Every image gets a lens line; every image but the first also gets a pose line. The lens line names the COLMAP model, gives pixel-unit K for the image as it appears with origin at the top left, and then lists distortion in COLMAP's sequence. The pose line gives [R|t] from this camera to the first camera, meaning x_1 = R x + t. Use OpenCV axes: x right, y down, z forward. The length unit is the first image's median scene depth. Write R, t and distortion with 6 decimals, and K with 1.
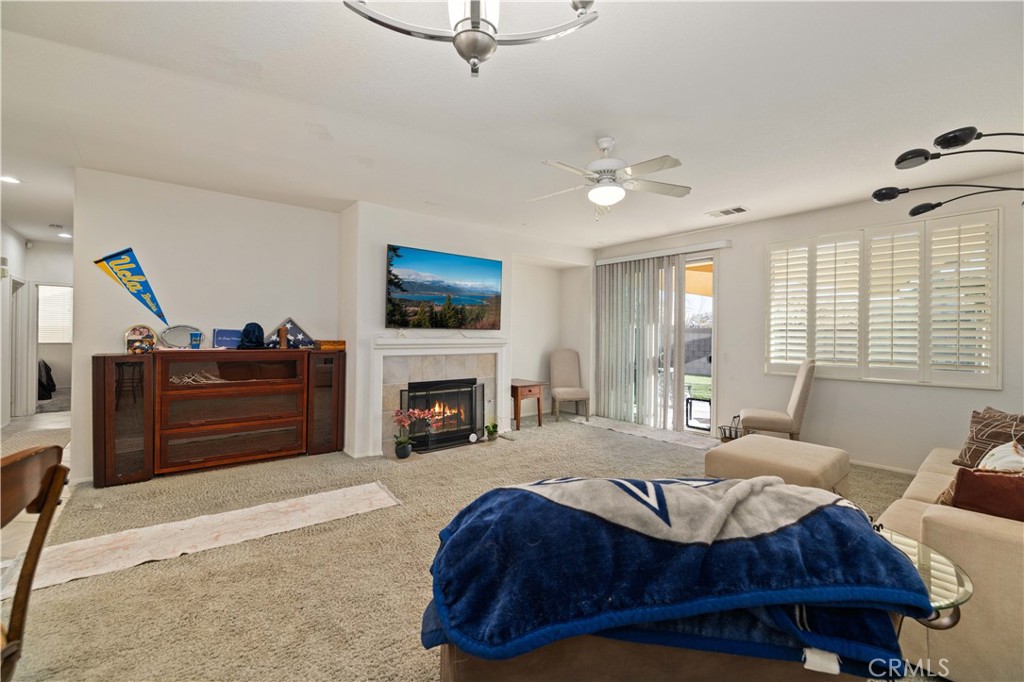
lens RADIAL K [[426.6, 0, 512.4], [0, 426.6, 334.2], [0, 0, 1]] dist [-0.000842, 0.000076]
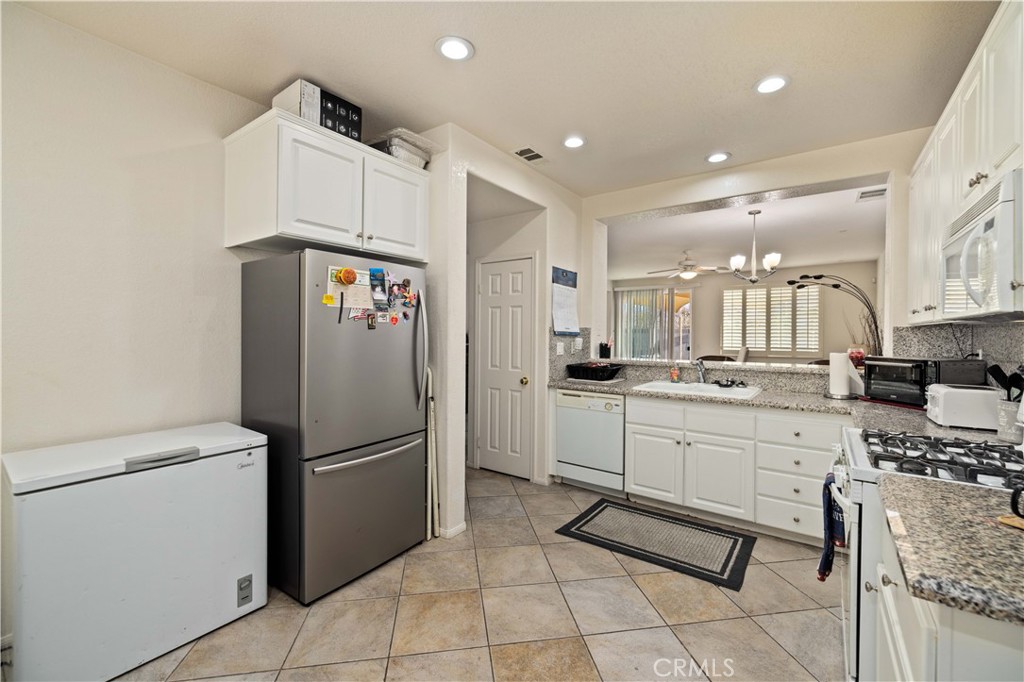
lens RADIAL K [[426.6, 0, 512.4], [0, 426.6, 334.2], [0, 0, 1]] dist [-0.000842, 0.000076]
pose [[0.970438, -0.003211, 0.241331, -0.788260], [0.002619, 0.999993, 0.002776, -0.009230], [-0.241338, -0.002062, 0.970439, -0.633216]]
